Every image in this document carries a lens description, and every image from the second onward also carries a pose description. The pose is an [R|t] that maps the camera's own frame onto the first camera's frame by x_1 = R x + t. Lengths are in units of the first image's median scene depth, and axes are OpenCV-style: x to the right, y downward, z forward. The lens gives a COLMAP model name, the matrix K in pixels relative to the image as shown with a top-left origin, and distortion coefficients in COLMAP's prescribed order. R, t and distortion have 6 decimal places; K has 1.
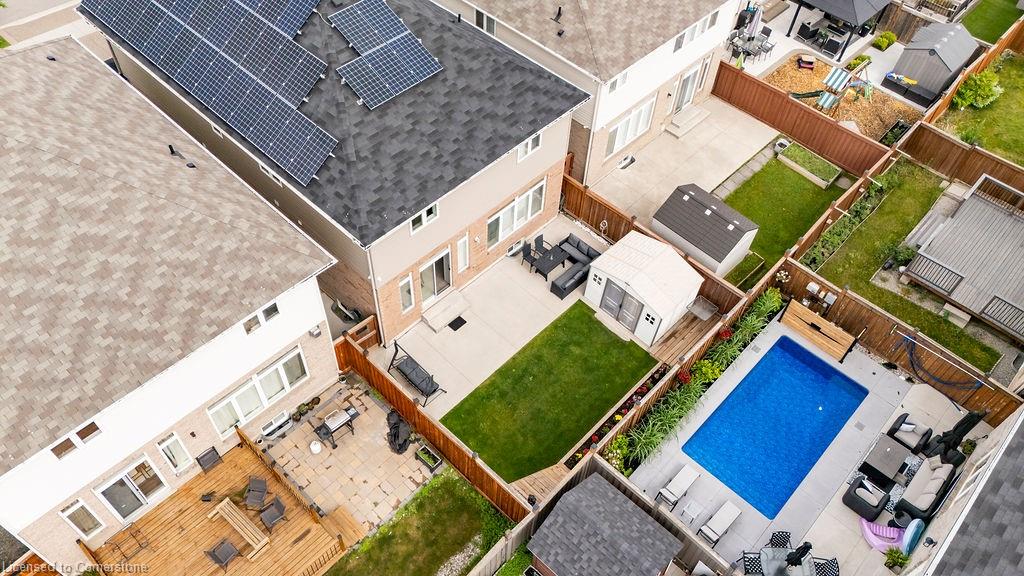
lens RADIAL K [[755.3, 0, 512.0], [0, 755.3, 288.0], [0, 0, 1]] dist [0.084681, -0.104863]
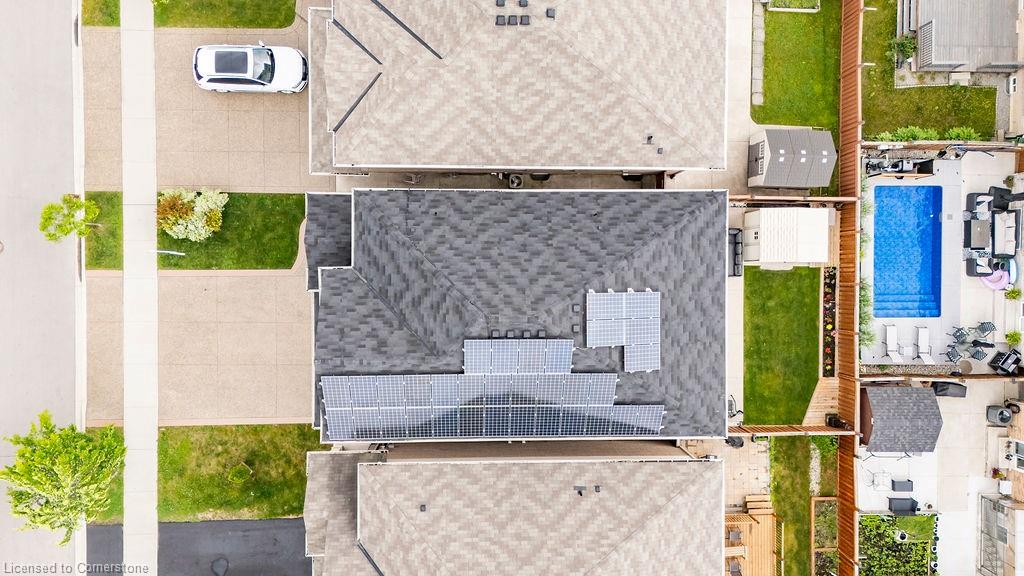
lens RADIAL K [[755.3, 0, 512.0], [0, 755.3, 288.0], [0, 0, 1]] dist [0.084681, -0.104863]
pose [[0.726309, -0.687008, -0.022242, -0.232362], [0.522981, 0.531322, 0.666474, -1.231144], [-0.446055, -0.495698, 0.745196, 0.211586]]
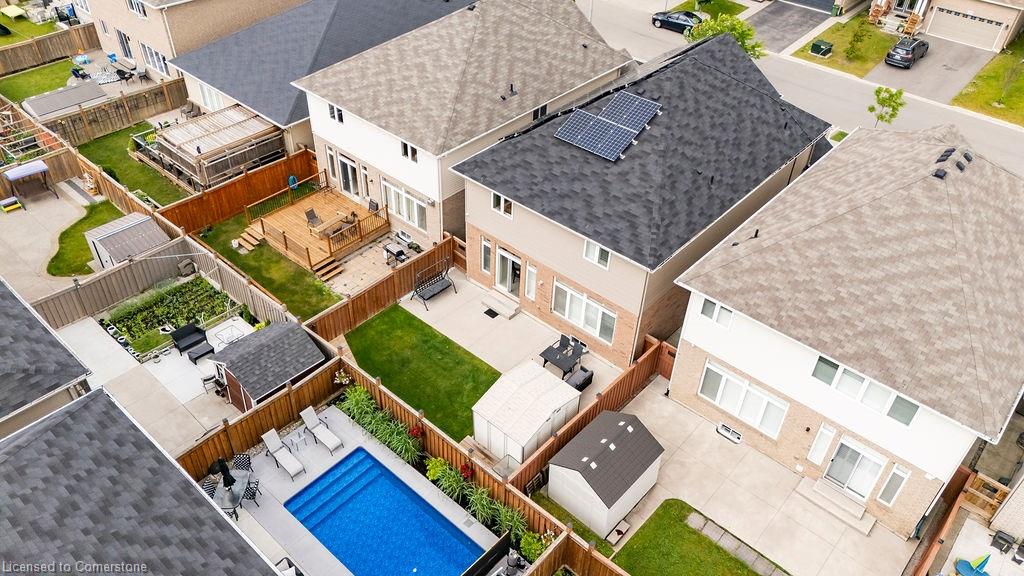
lens RADIAL K [[755.3, 0, 512.0], [0, 755.3, 288.0], [0, 0, 1]] dist [0.084681, -0.104863]
pose [[0.033341, 0.601513, -0.798167, 1.000577], [-0.795160, 0.499778, 0.343427, -0.478171], [0.605482, 0.623220, 0.494962, 0.433674]]
